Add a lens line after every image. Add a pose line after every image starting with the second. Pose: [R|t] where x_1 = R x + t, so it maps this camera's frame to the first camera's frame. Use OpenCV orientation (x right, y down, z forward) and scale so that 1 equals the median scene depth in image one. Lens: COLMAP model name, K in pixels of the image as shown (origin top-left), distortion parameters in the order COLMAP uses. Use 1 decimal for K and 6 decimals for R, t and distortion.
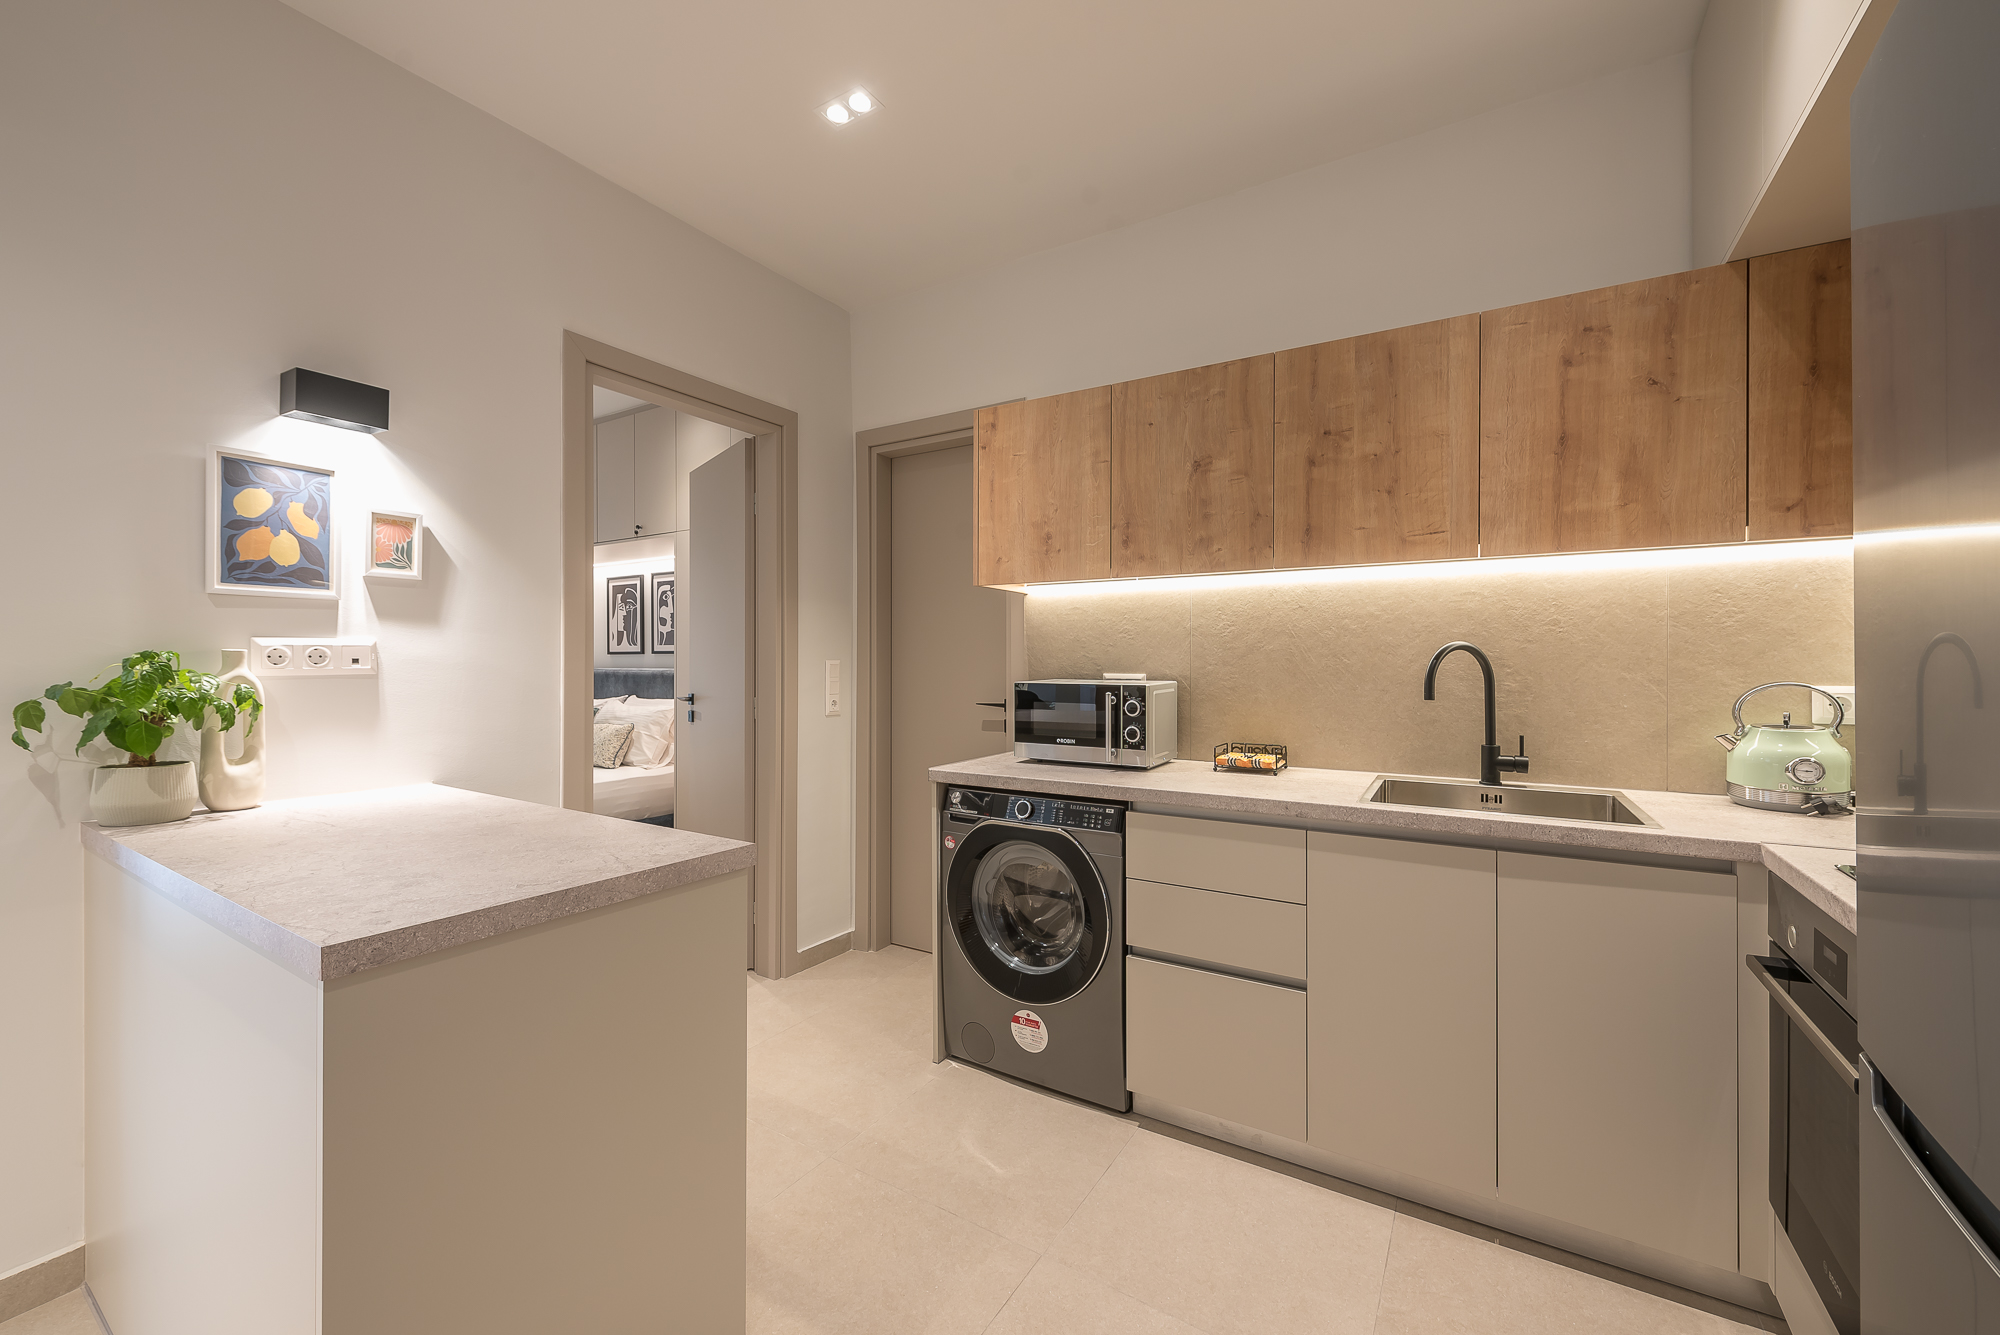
lens RADIAL K [[771.7, 0, 1012.3], [0, 771.7, 663.6], [0, 0, 1]] dist [0.006915, -0.003583]
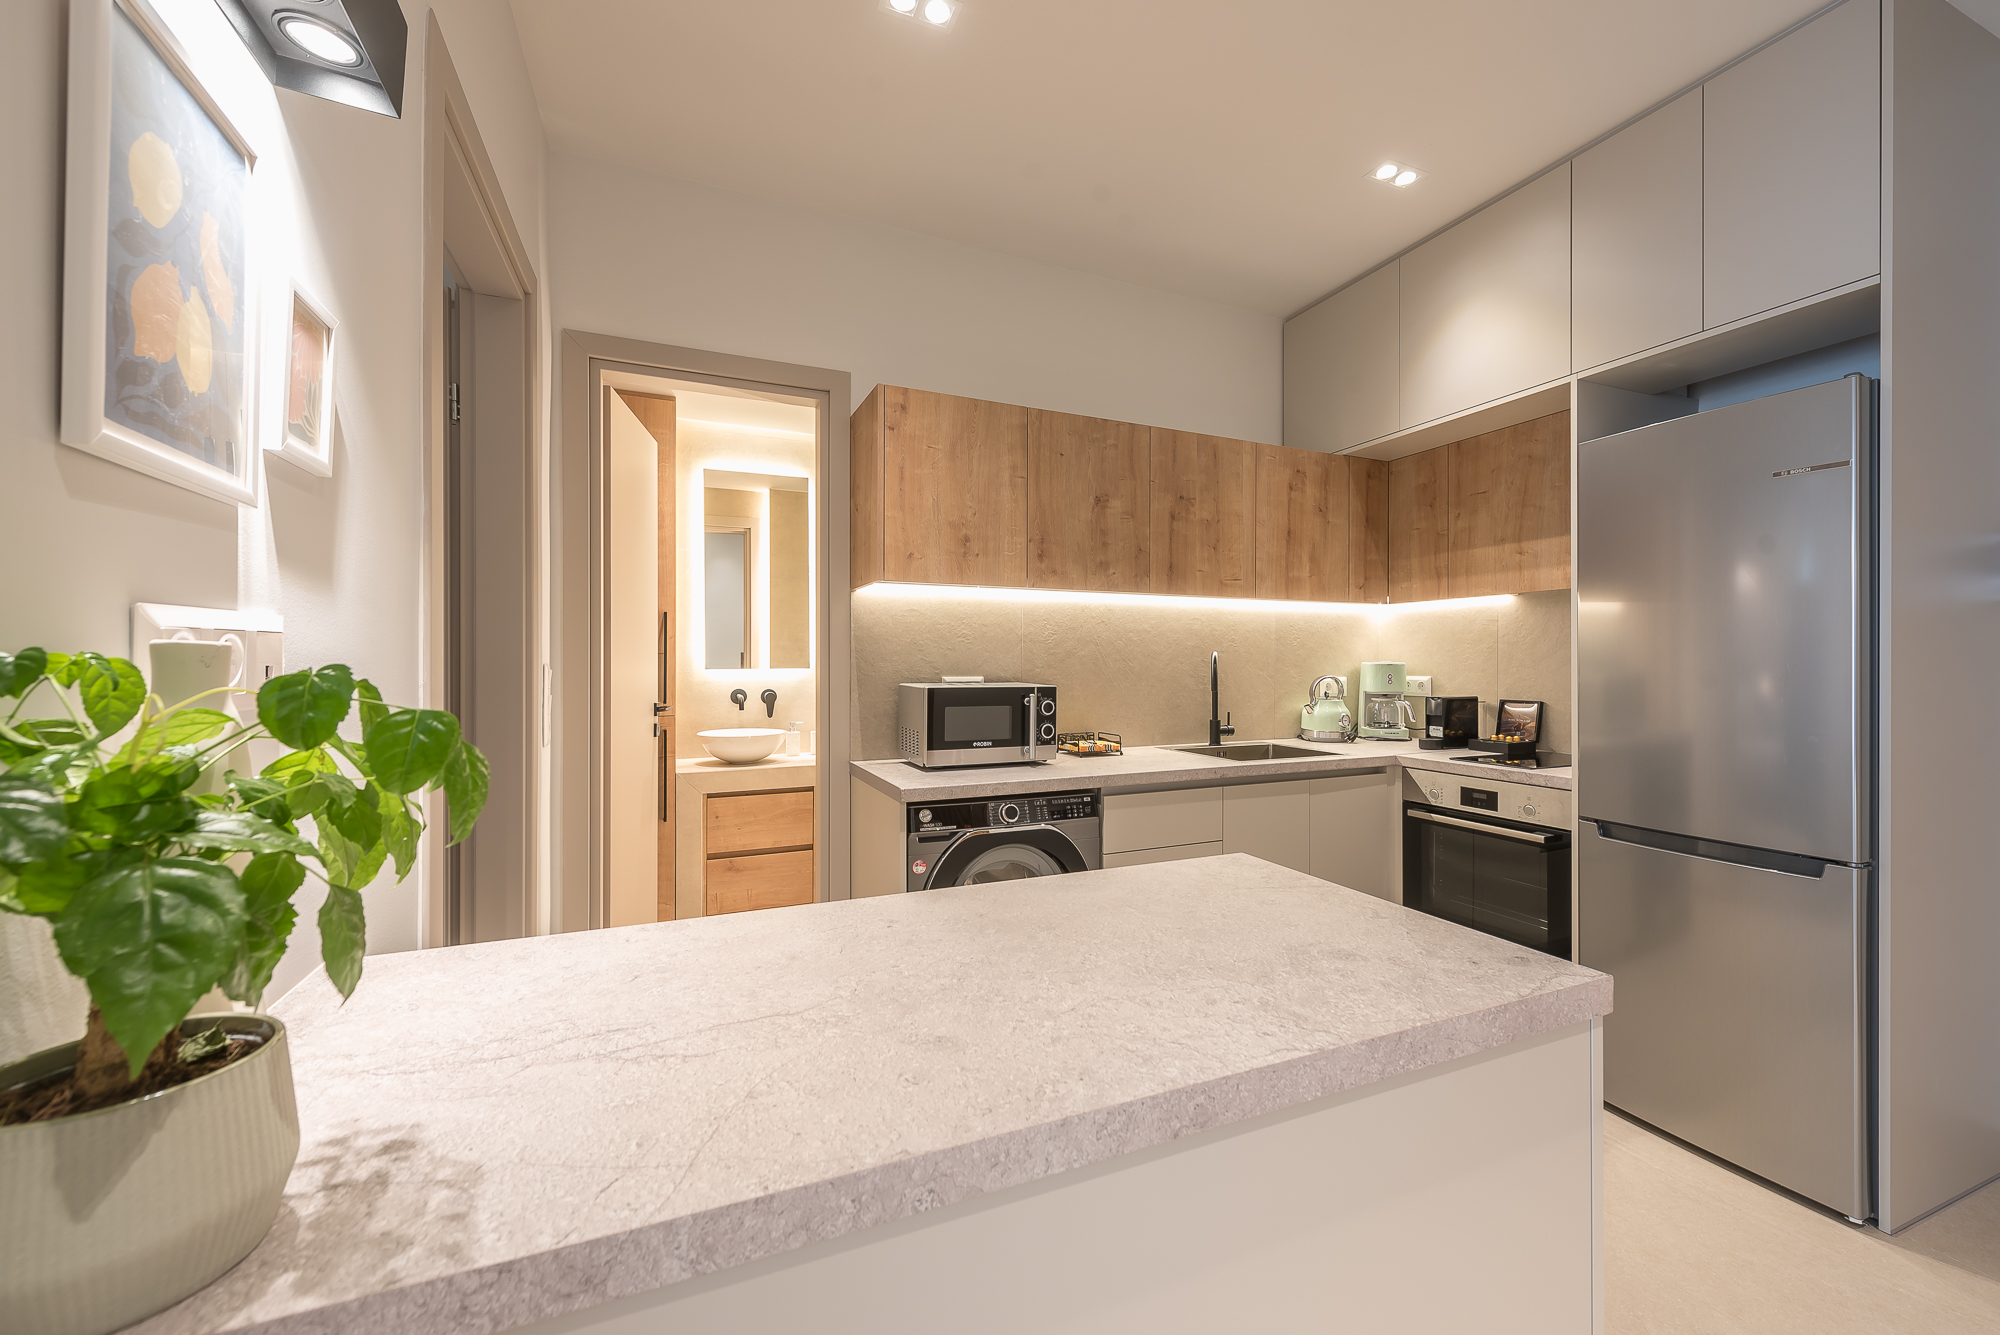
lens RADIAL K [[784.4, 0, 1022.0], [0, 784.4, 664.9], [0, 0, 1]] dist [0.001723, -0.000034]
pose [[0.566997, -0.002932, 0.823715, -0.835701], [0.000936, 0.999995, 0.002916, -0.007035], [-0.823719, -0.000882, 0.566997, 0.418913]]
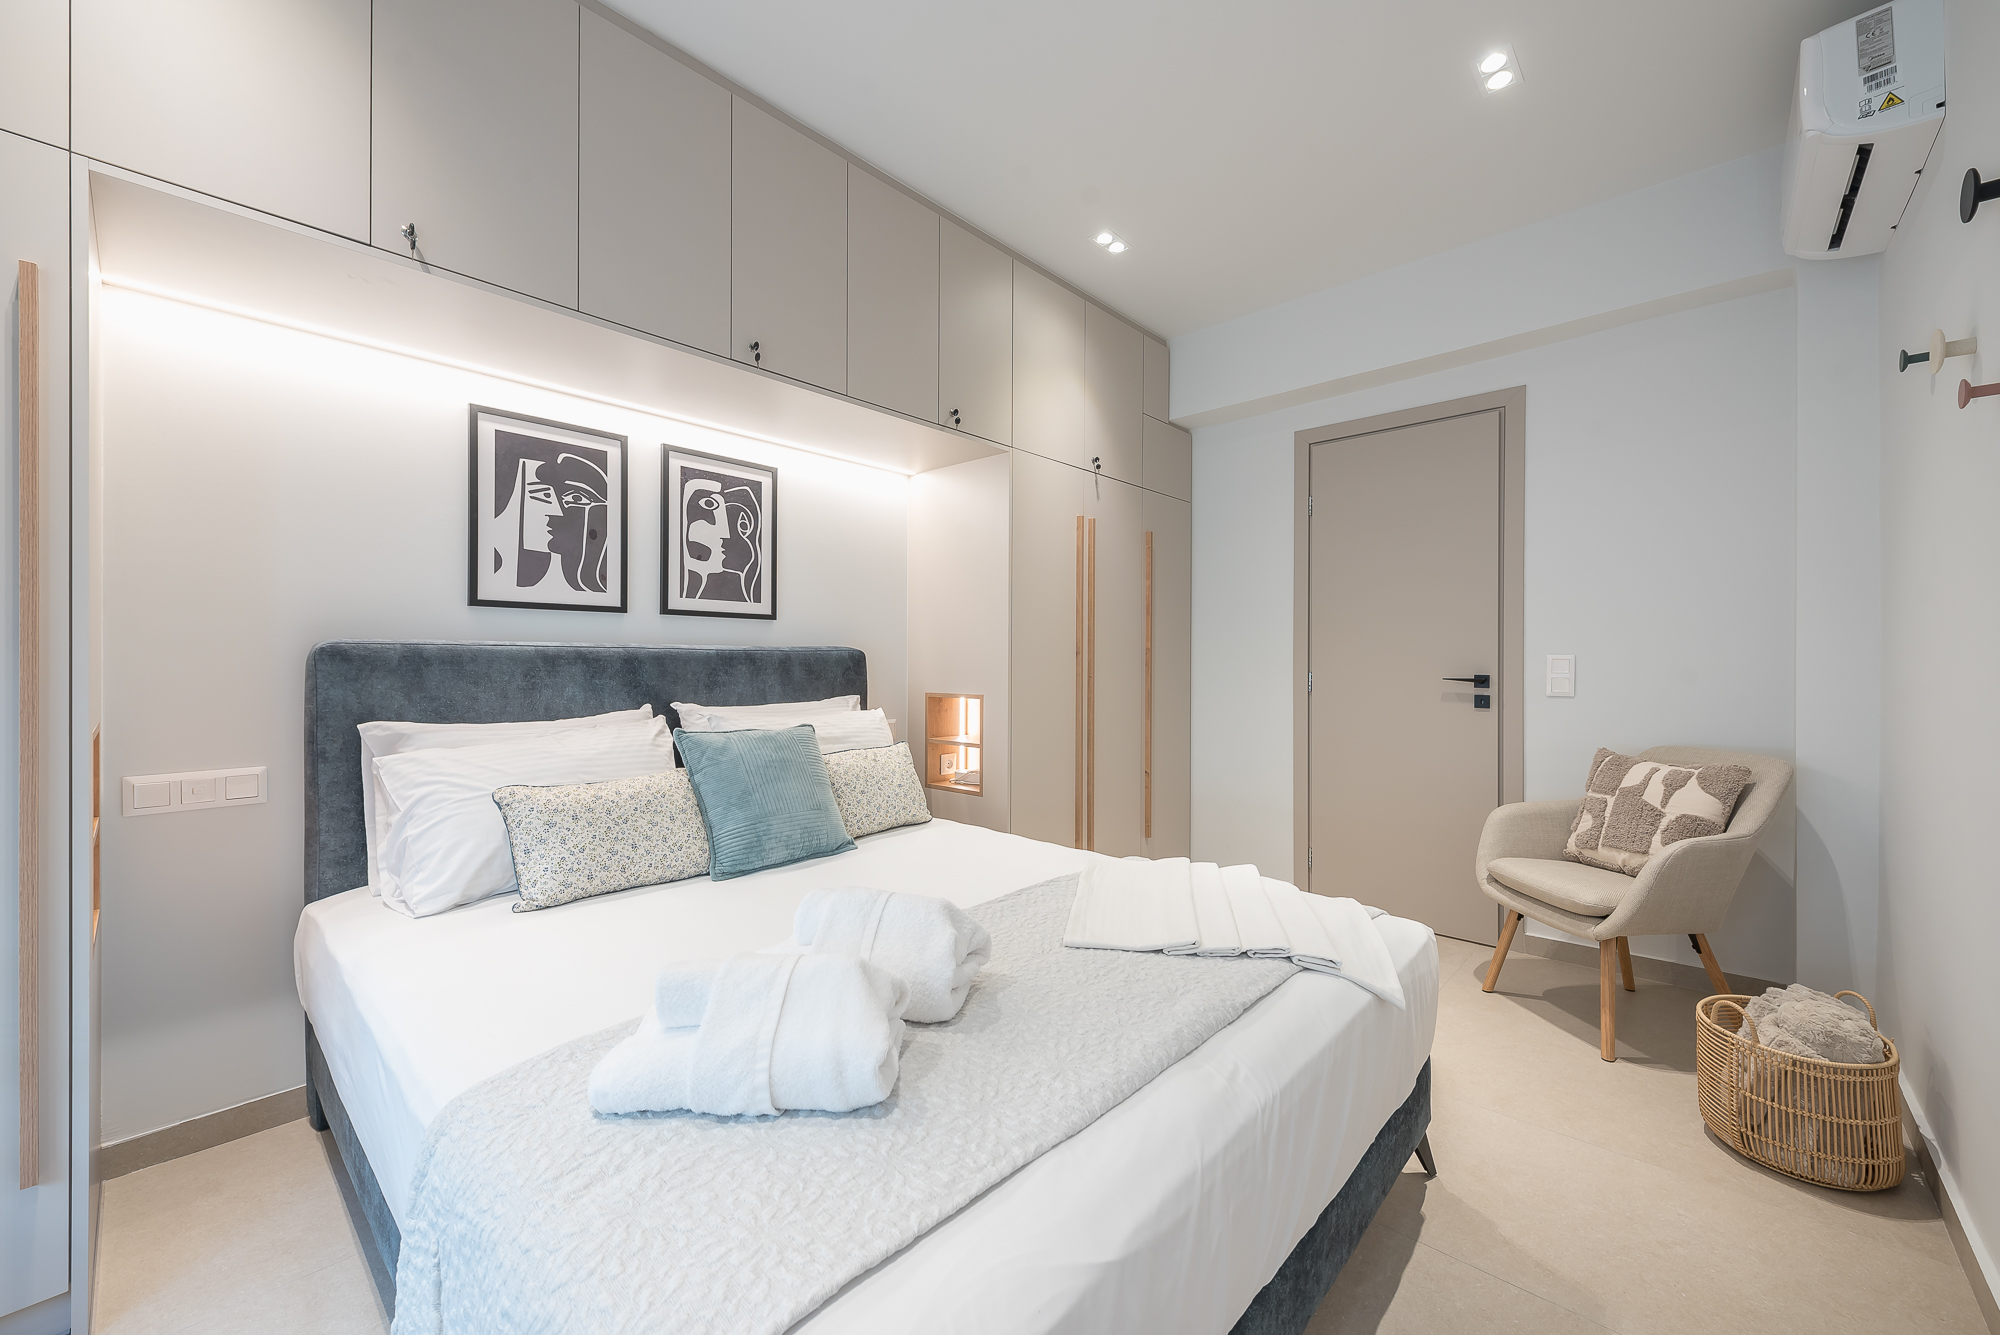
lens RADIAL K [[771.7, 0, 1012.3], [0, 771.7, 663.6], [0, 0, 1]] dist [0.006915, -0.003583]
pose [[0.167144, -0.006912, 0.985908, -2.187468], [-0.004870, 0.999957, 0.007837, 0.030806], [-0.985921, -0.006112, 0.167103, 1.730037]]
